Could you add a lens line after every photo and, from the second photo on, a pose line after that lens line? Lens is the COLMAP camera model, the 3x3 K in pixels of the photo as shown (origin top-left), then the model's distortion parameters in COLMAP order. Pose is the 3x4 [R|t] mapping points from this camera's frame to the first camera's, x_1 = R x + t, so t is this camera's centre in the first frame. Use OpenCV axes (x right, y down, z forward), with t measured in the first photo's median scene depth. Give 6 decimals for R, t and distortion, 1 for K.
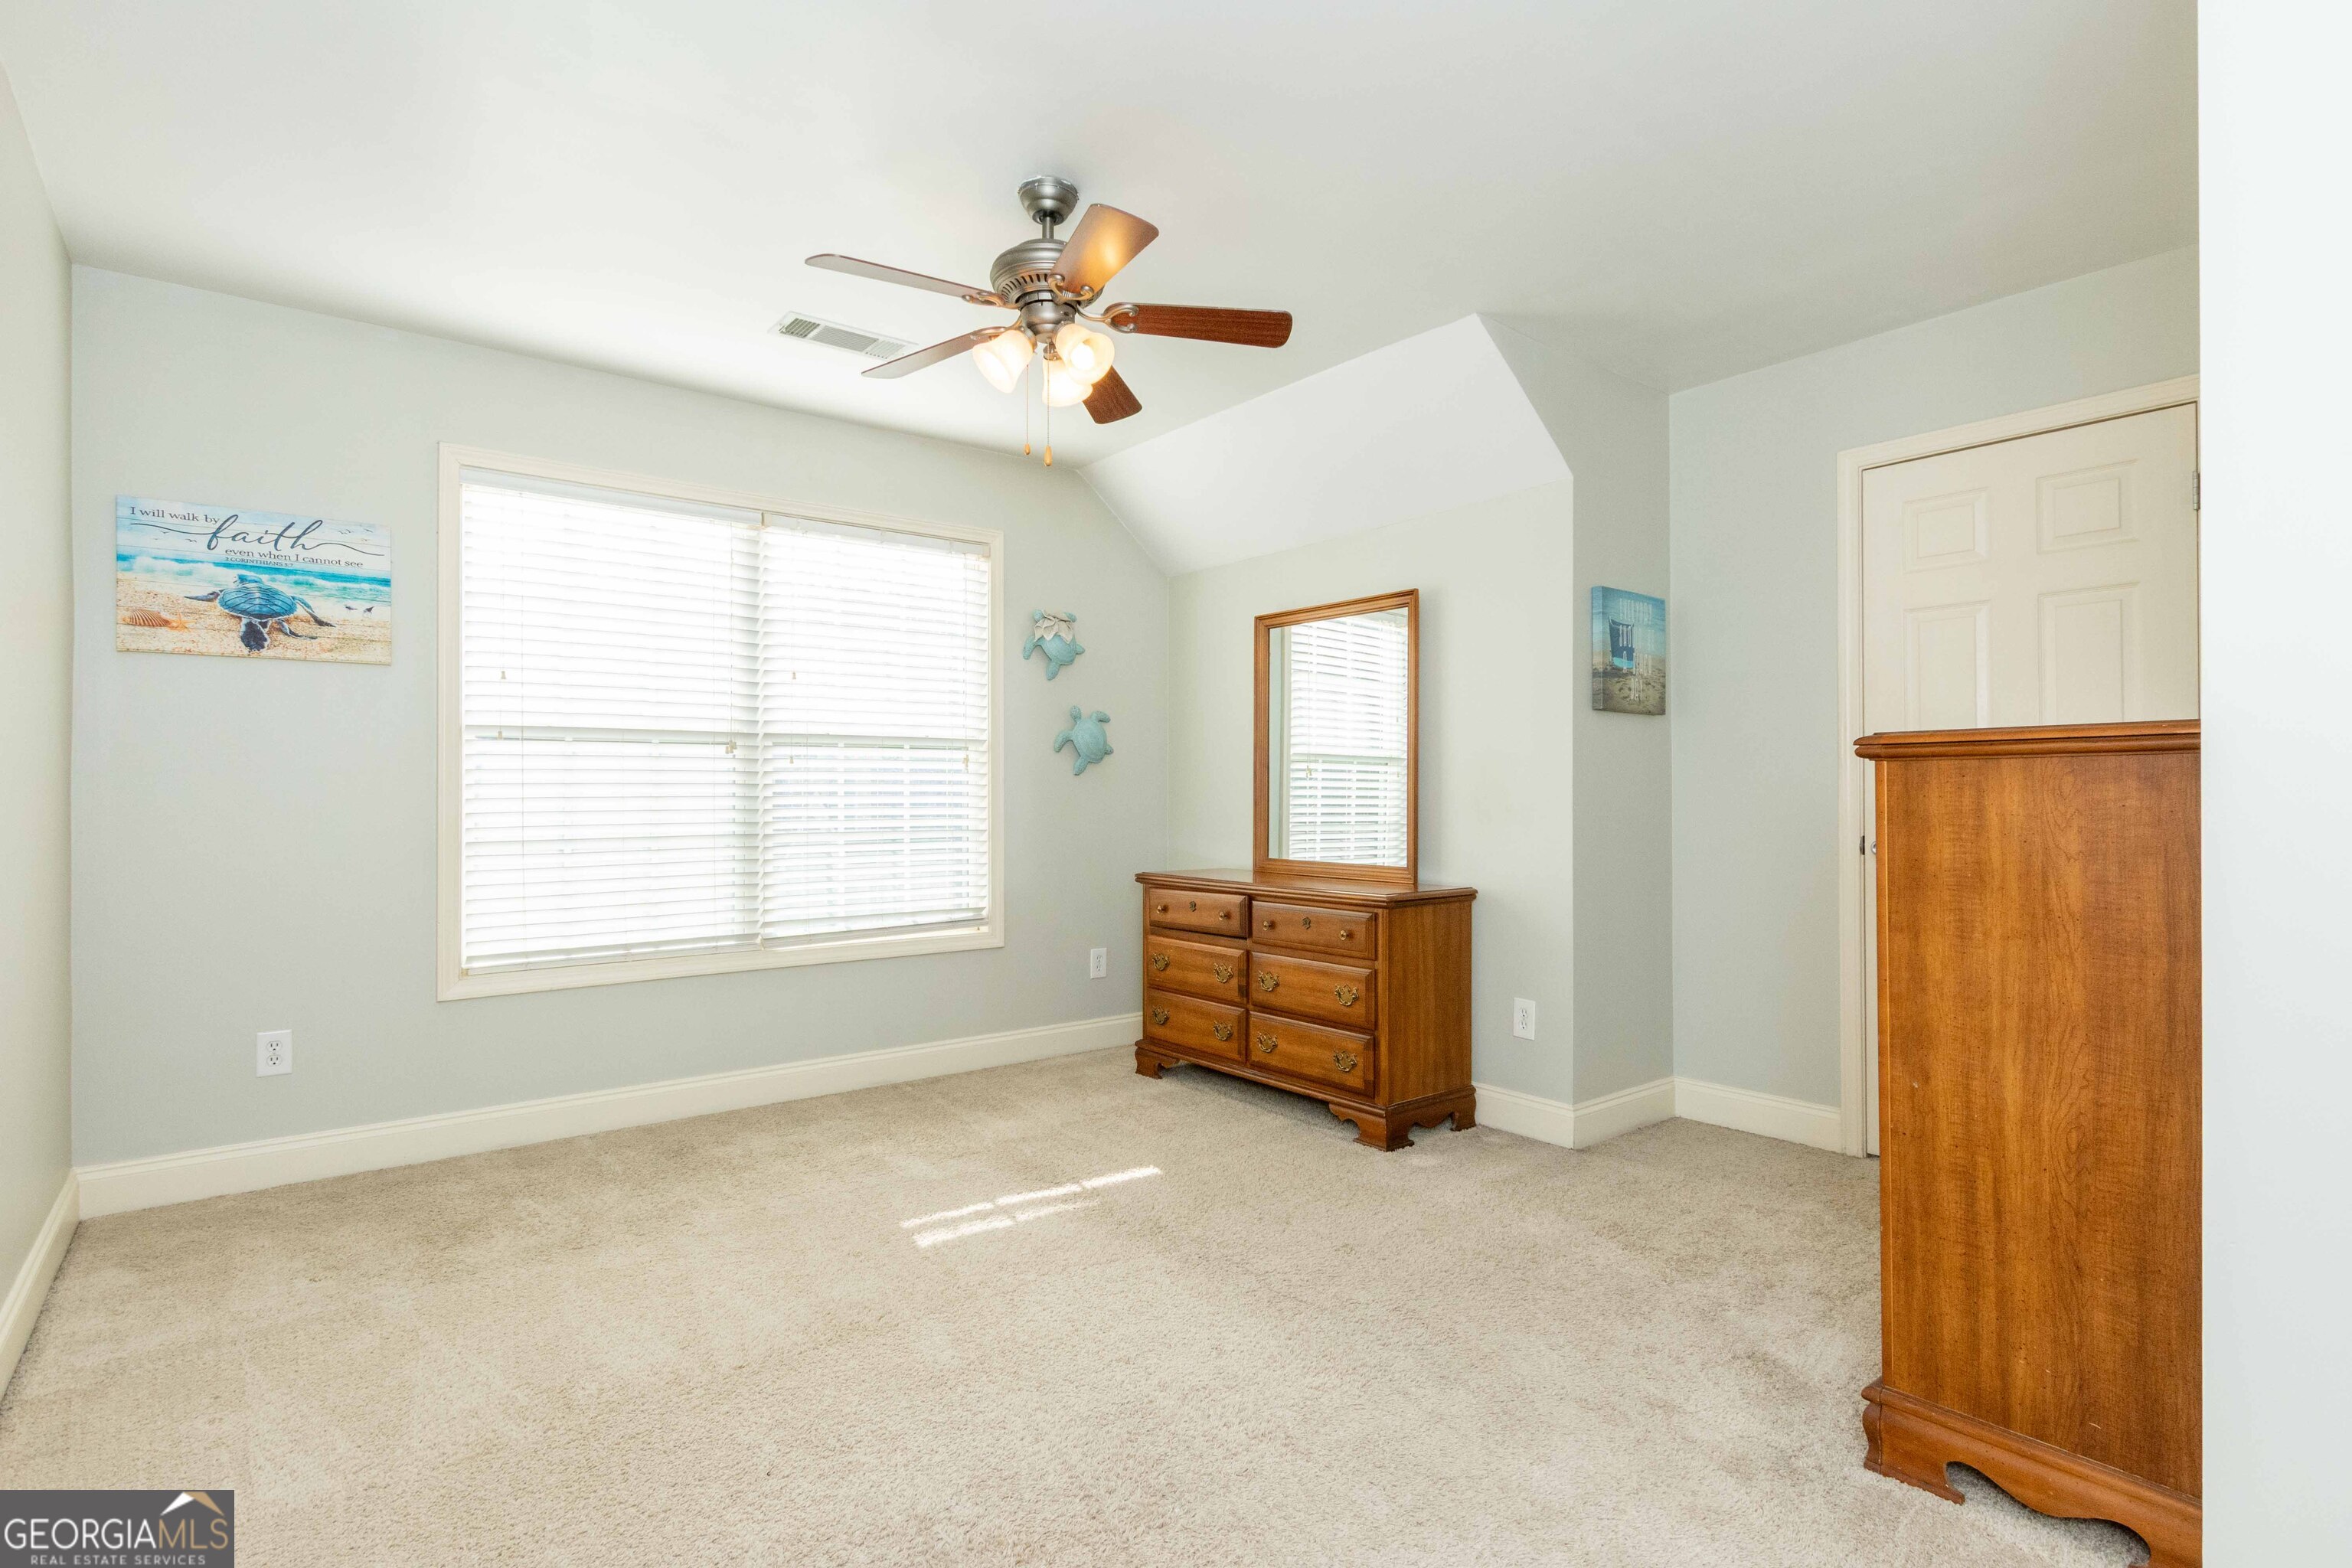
lens RADIAL K [[1184.8, 0, 1174.9], [0, 1184.8, 786.0], [0, 0, 1]] dist [0.006061, 0.000744]
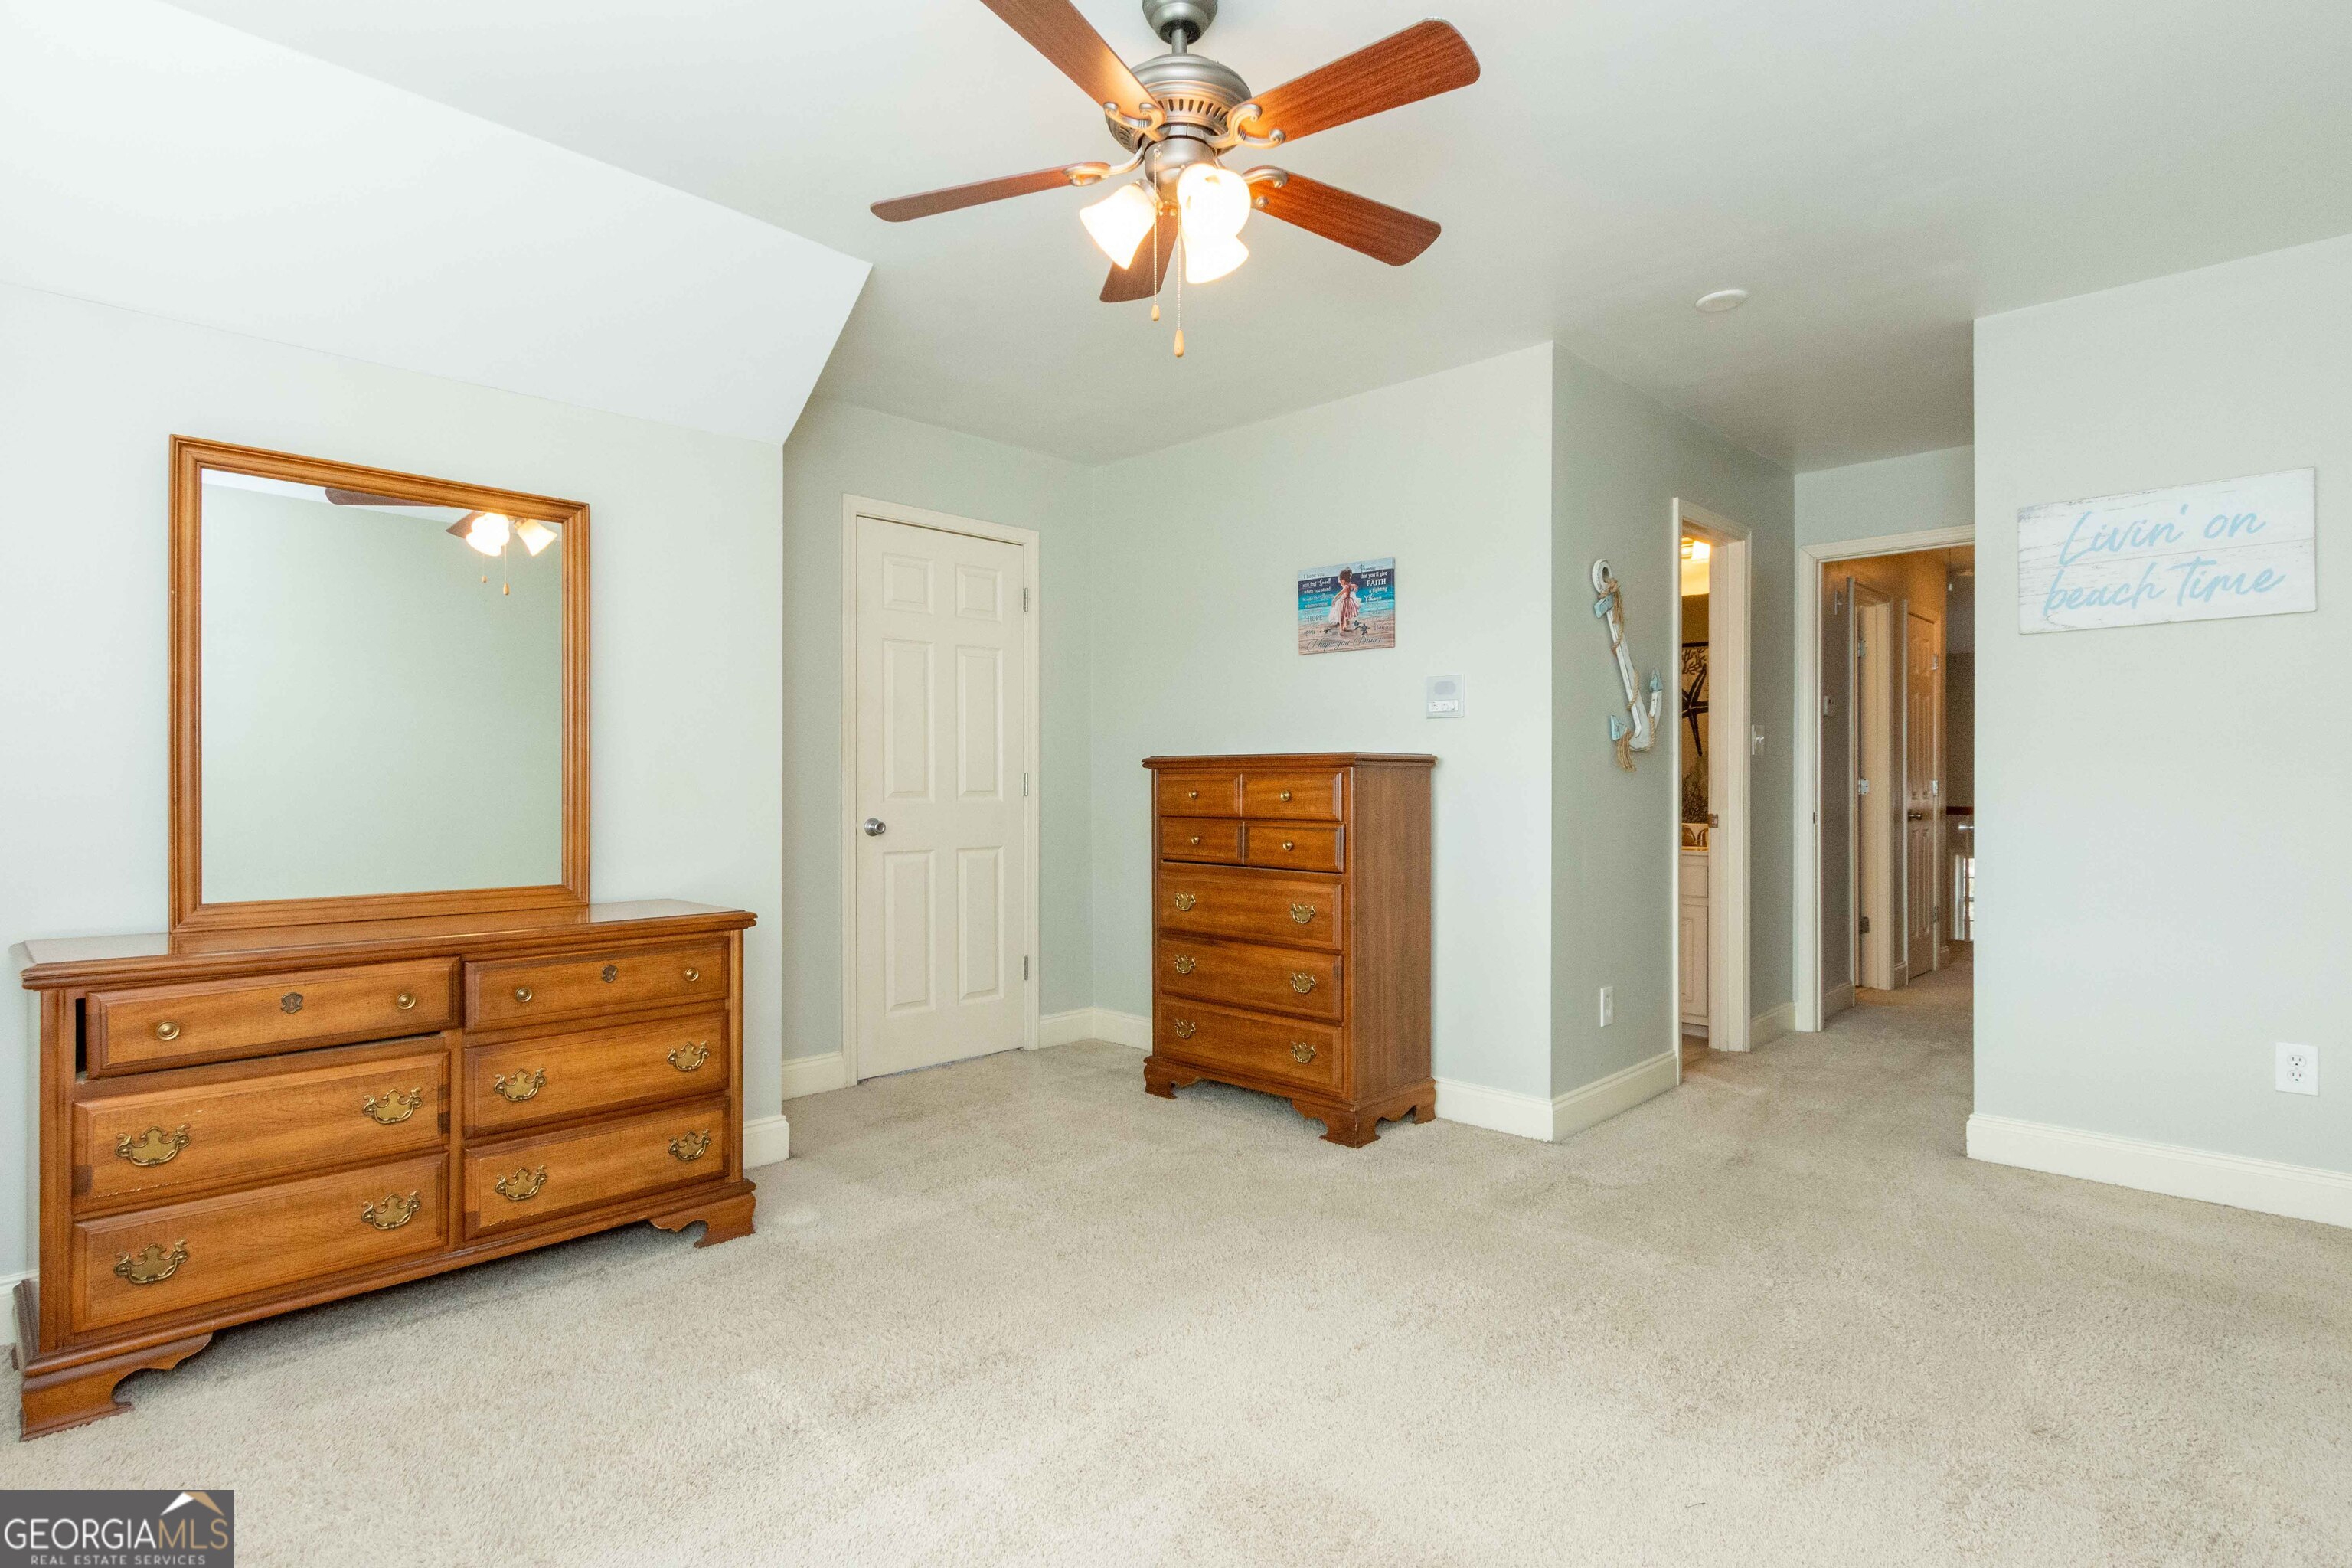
lens RADIAL K [[1184.8, 0, 1174.9], [0, 1184.8, 786.0], [0, 0, 1]] dist [0.006061, 0.000744]
pose [[-0.140319, 0.003002, 0.990102, -0.593434], [-0.007043, 0.999967, -0.004030, 0.008703], [-0.990081, -0.007539, -0.140293, 0.760557]]
